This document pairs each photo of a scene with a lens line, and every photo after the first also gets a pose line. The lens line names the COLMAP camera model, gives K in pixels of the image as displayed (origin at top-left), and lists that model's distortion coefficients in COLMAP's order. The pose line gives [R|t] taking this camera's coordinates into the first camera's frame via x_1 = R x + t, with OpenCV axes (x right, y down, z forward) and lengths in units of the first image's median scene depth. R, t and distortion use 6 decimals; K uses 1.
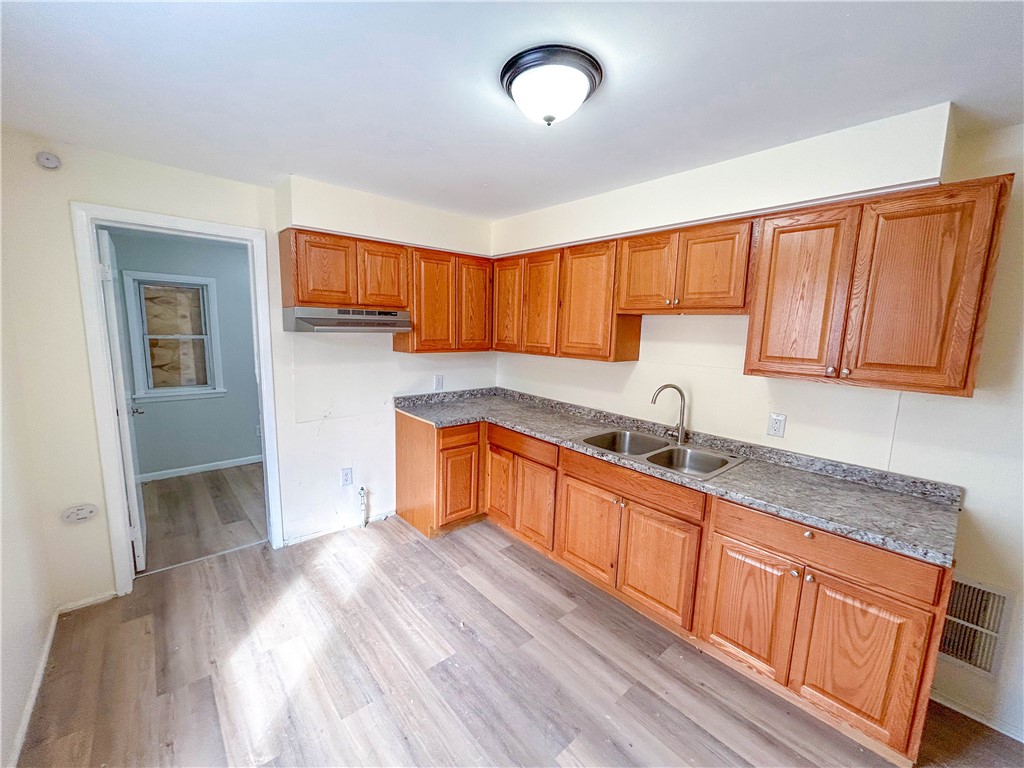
lens RADIAL K [[413.3, 0, 511.1], [0, 413.3, 383.3], [0, 0, 1]] dist [0.001949, 0.000624]
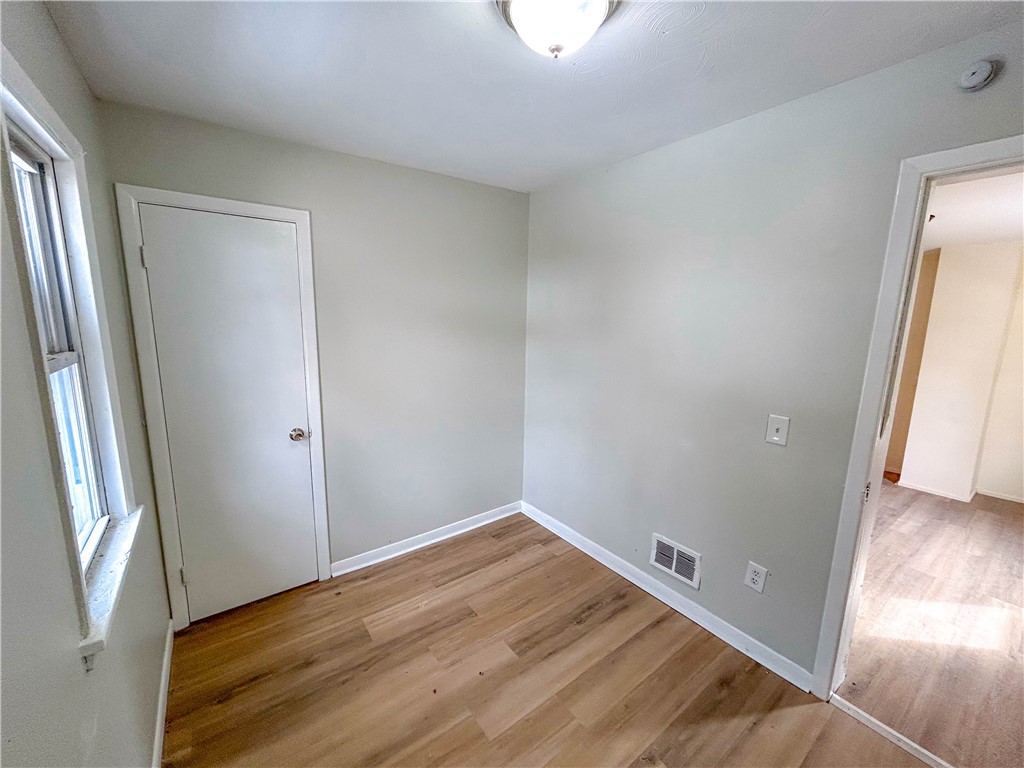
lens RADIAL K [[413.3, 0, 511.1], [0, 413.3, 383.3], [0, 0, 1]] dist [0.001949, 0.000624]
pose [[0.082144, -0.192818, 0.977790, -1.191660], [0.118000, 0.976086, 0.182569, -0.253320], [-0.989610, 0.100383, 0.102932, 1.441834]]
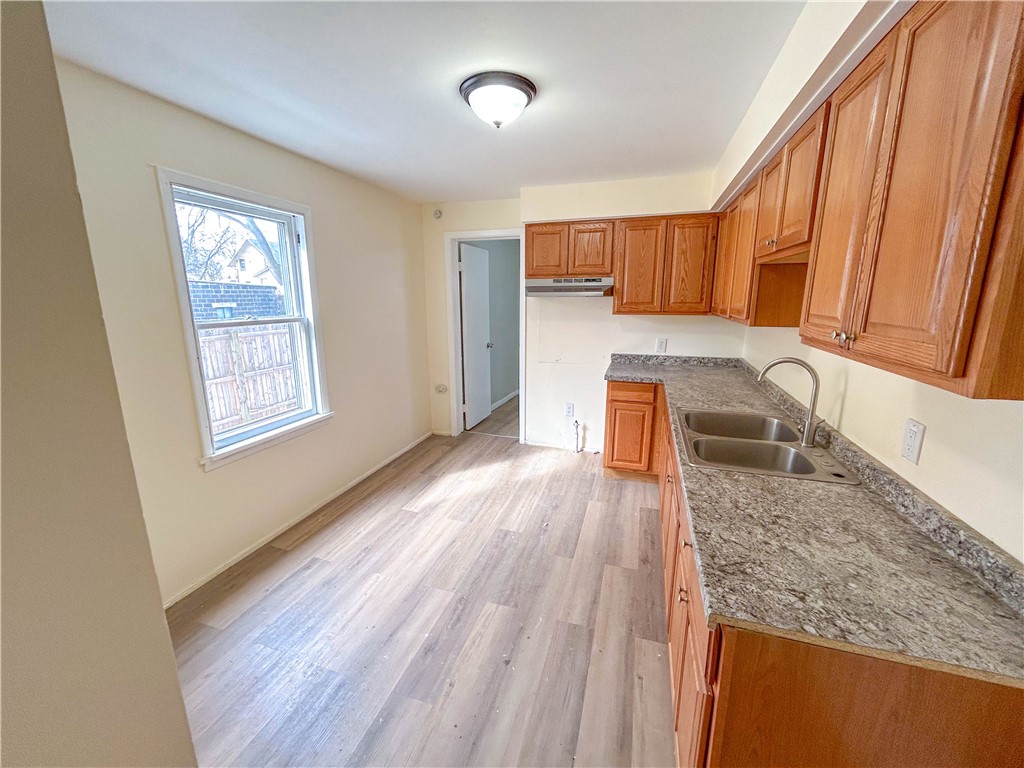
lens RADIAL K [[413.3, 0, 511.1], [0, 413.3, 383.3], [0, 0, 1]] dist [0.001949, 0.000624]
pose [[0.512704, 0.155394, -0.844386, 0.666835], [-0.102404, 0.987532, 0.119559, 0.008190], [0.852437, 0.025170, 0.522224, 0.183488]]
